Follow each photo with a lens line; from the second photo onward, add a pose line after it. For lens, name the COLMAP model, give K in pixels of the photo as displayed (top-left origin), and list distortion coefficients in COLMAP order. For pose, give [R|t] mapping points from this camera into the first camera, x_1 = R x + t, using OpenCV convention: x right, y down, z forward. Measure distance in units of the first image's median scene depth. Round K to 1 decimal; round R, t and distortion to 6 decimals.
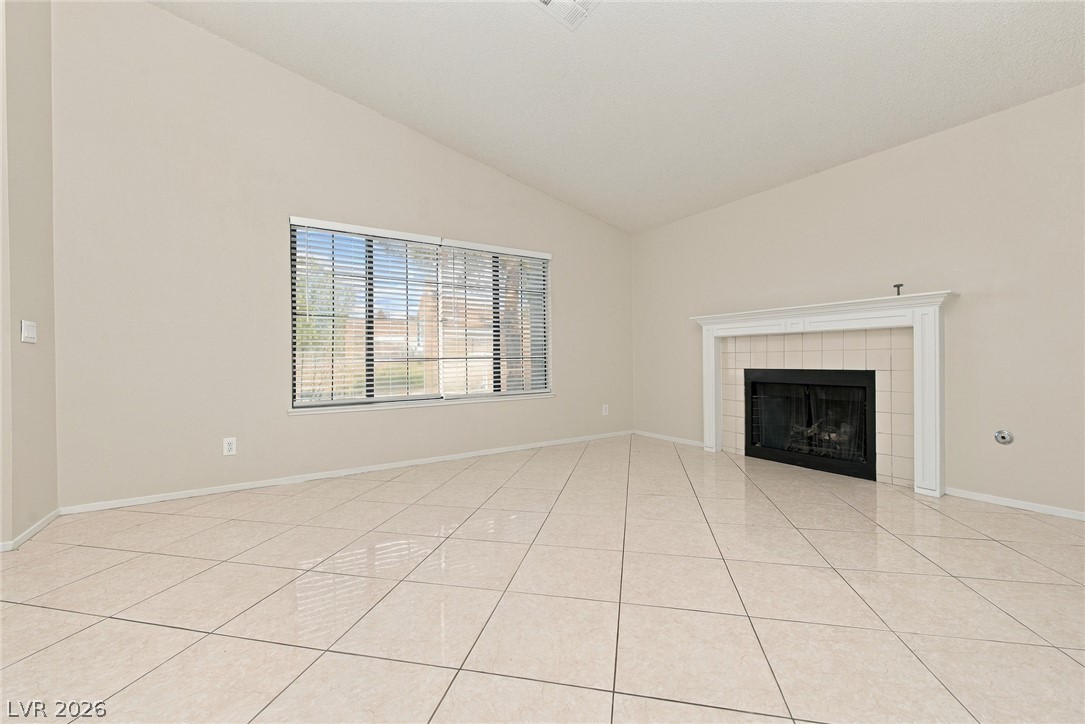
lens RADIAL K [[436.9, 0, 542.5], [0, 436.9, 362.0], [0, 0, 1]] dist [-0.017950, -0.000238]
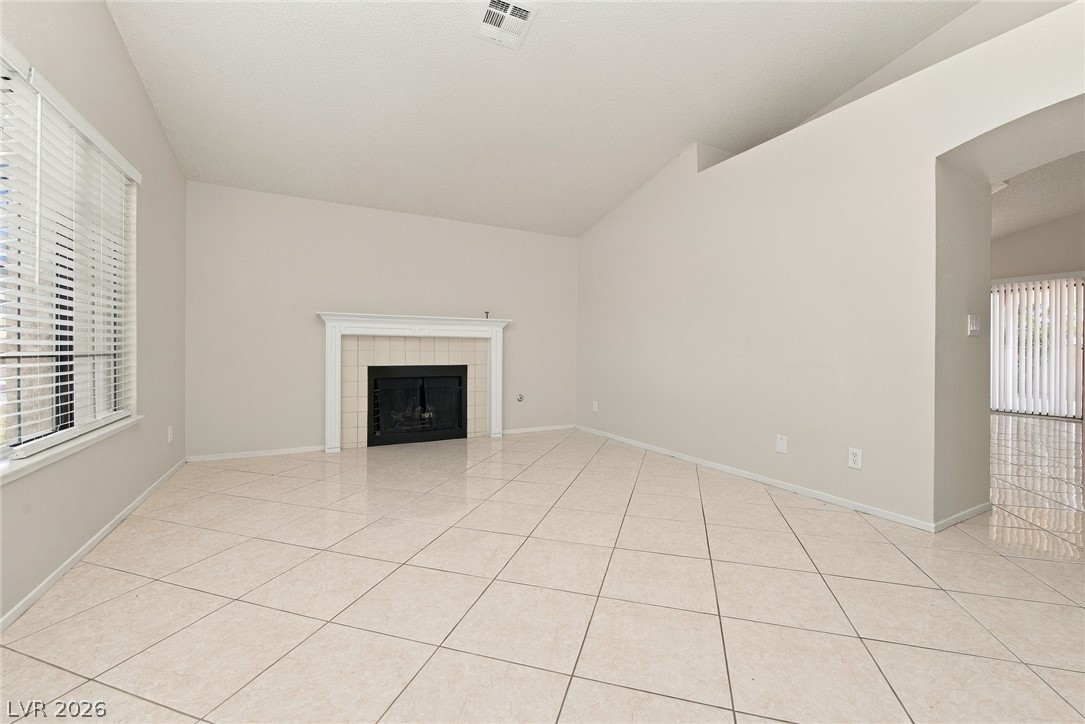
lens RADIAL K [[436.9, 0, 542.5], [0, 436.9, 362.0], [0, 0, 1]] dist [-0.017950, -0.000238]
pose [[0.056200, -0.001253, 0.998419, -0.653716], [0.002976, 0.999995, 0.001087, 0.006509], [-0.998415, 0.002910, 0.056204, 0.566992]]
